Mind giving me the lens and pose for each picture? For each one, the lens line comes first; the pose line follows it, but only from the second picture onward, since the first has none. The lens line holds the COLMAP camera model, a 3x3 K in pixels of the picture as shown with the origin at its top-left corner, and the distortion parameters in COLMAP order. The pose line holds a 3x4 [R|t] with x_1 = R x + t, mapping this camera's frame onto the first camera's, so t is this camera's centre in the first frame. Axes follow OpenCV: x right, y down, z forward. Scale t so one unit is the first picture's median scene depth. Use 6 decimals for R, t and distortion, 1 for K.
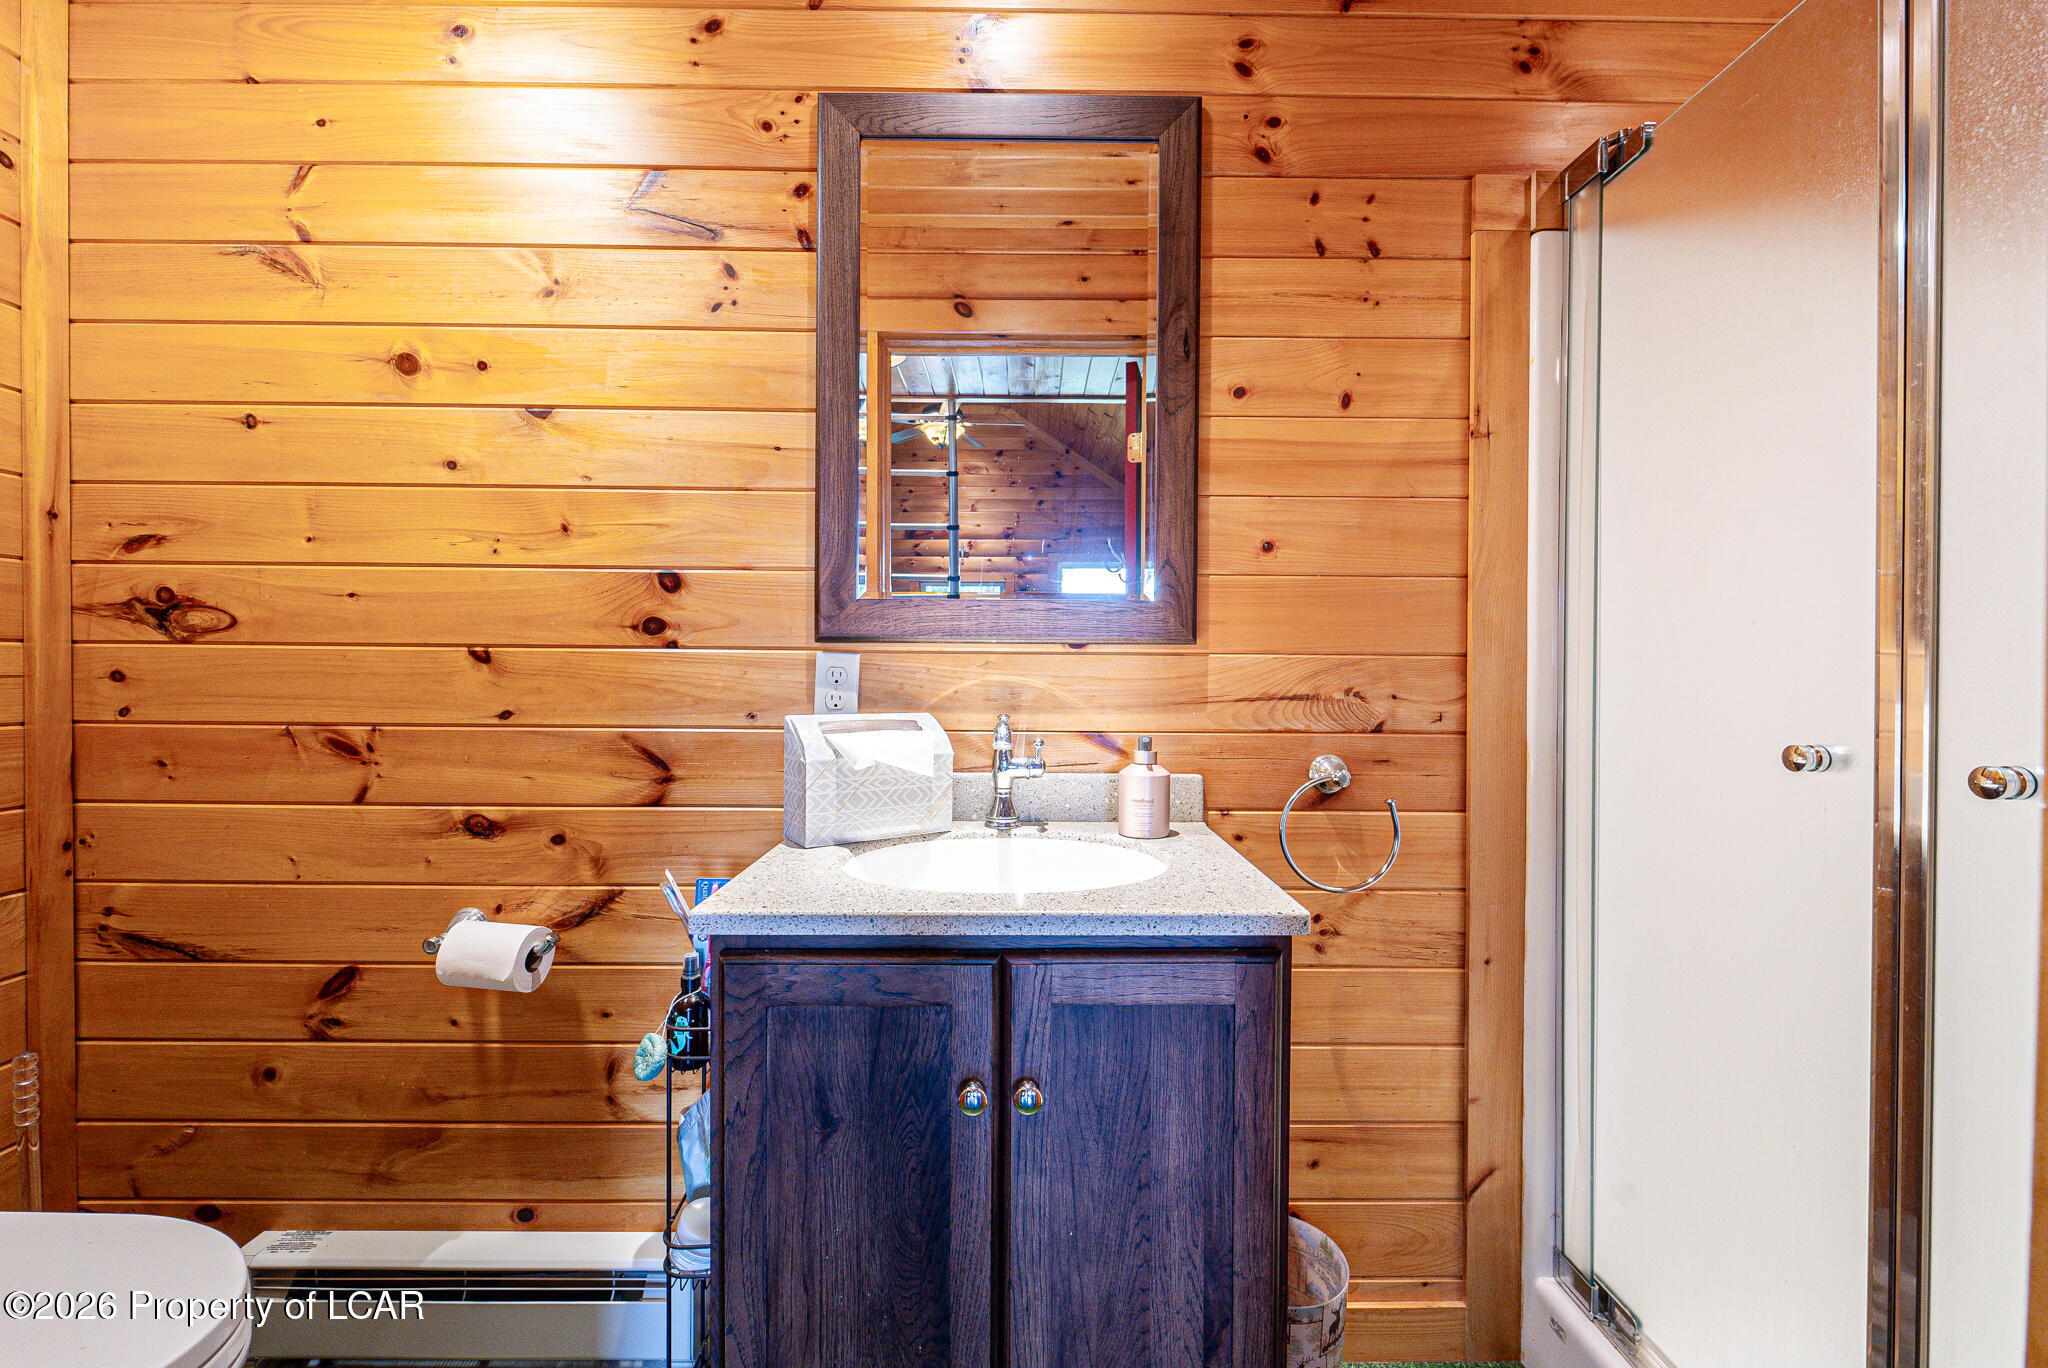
lens RADIAL K [[818.5, 0, 1028.7], [0, 818.5, 679.3], [0, 0, 1]] dist [0.000113, 0.000342]
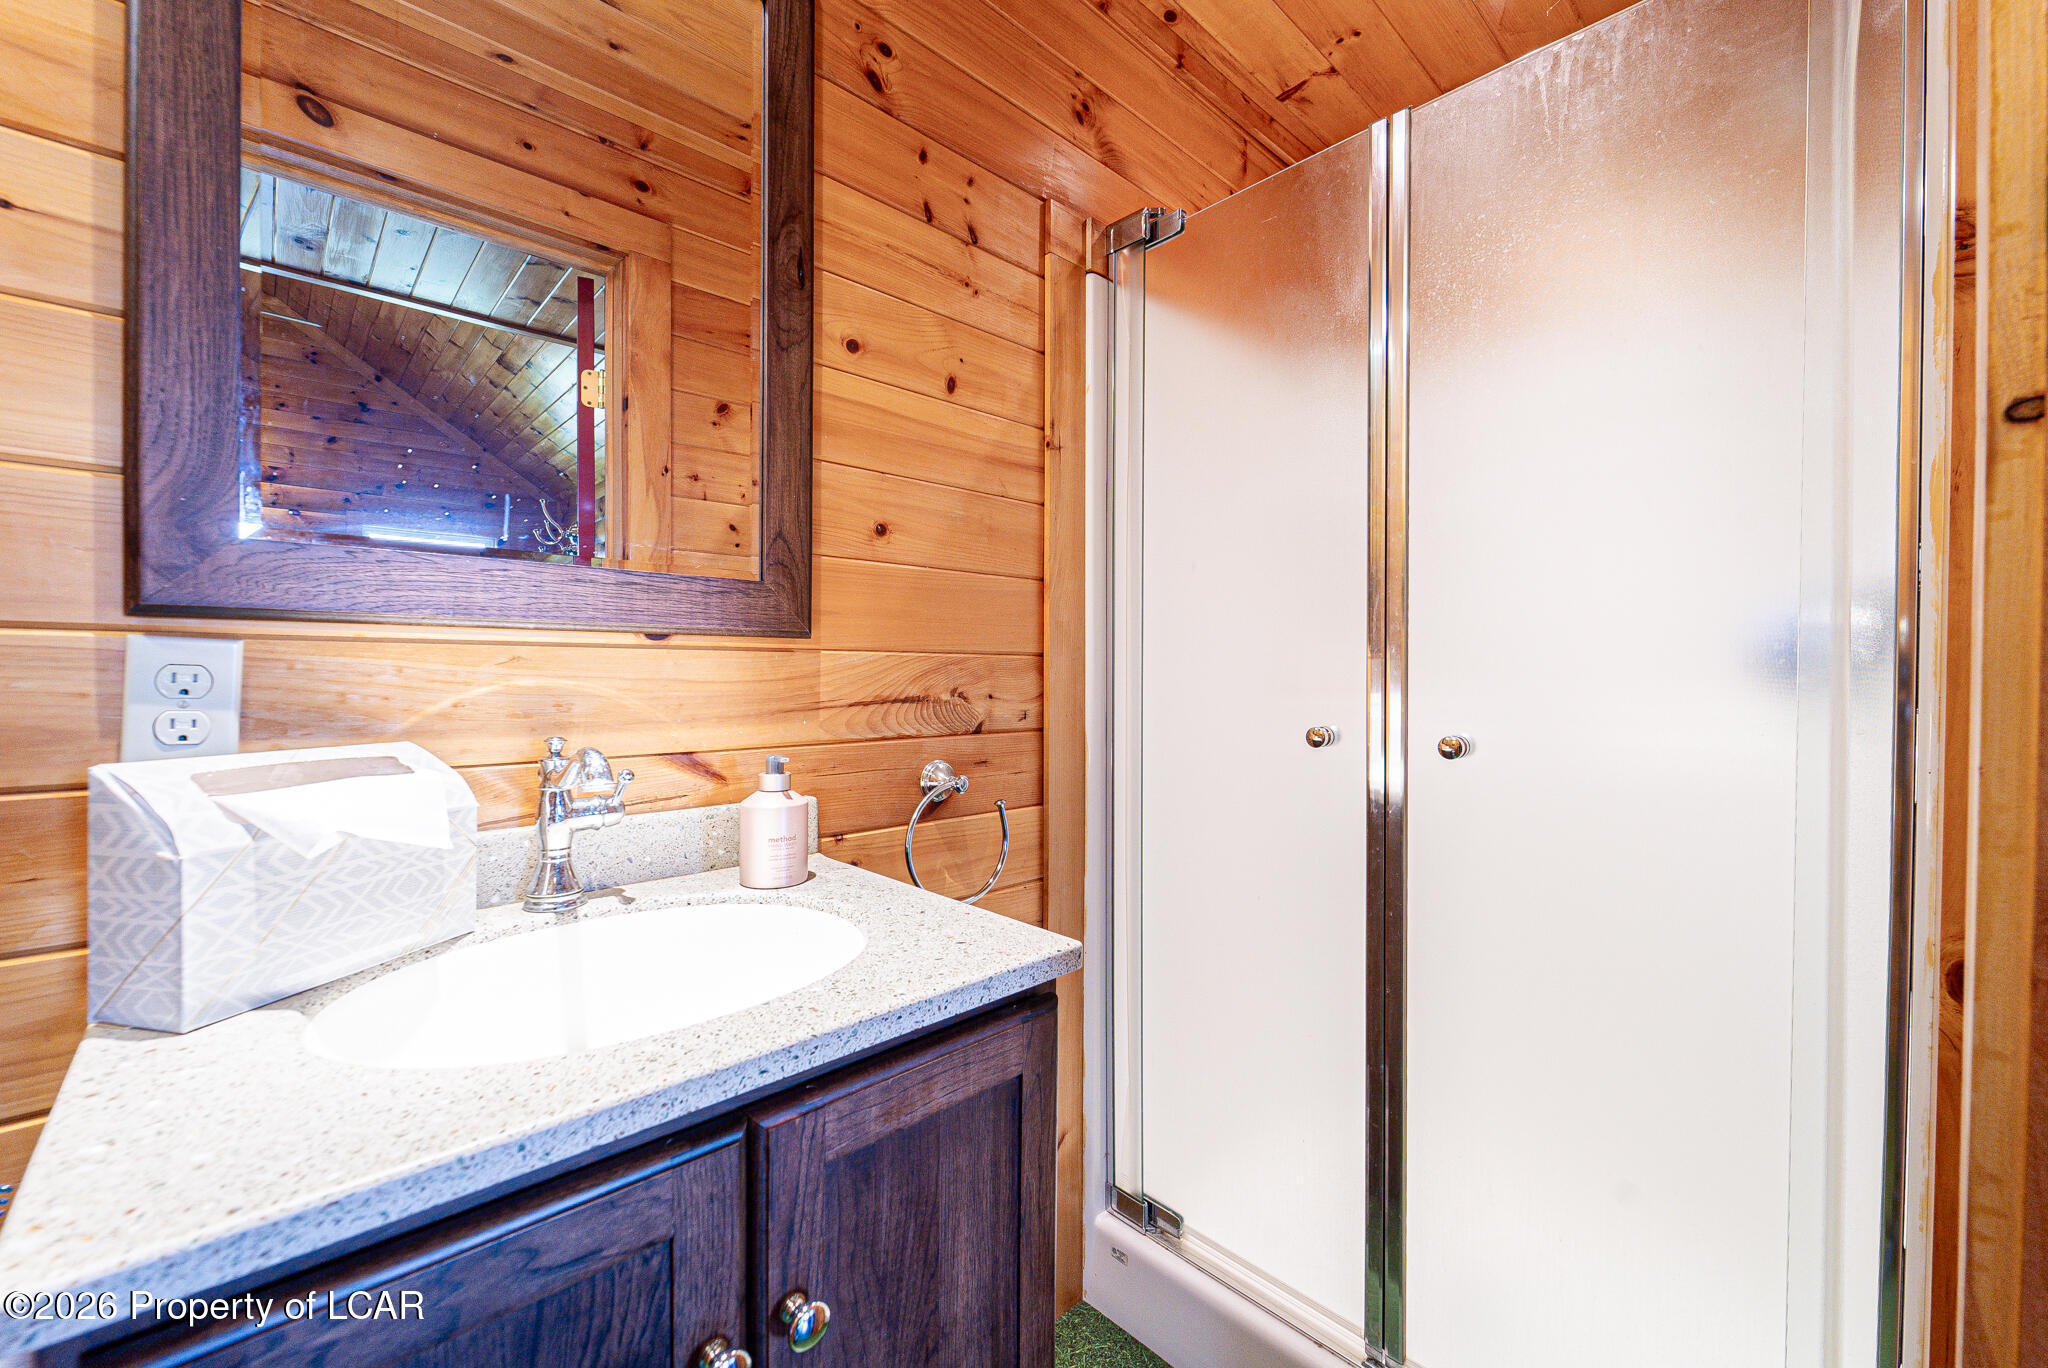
lens RADIAL K [[818.5, 0, 1023.8], [0, 818.5, 679.3], [0, 0, 1]] dist [0.000113, 0.000342]
pose [[0.732085, -0.008946, 0.681155, -0.199189], [0.006844, 0.999960, 0.005778, -0.004887], [-0.681179, 0.000432, 0.732117, 0.251624]]
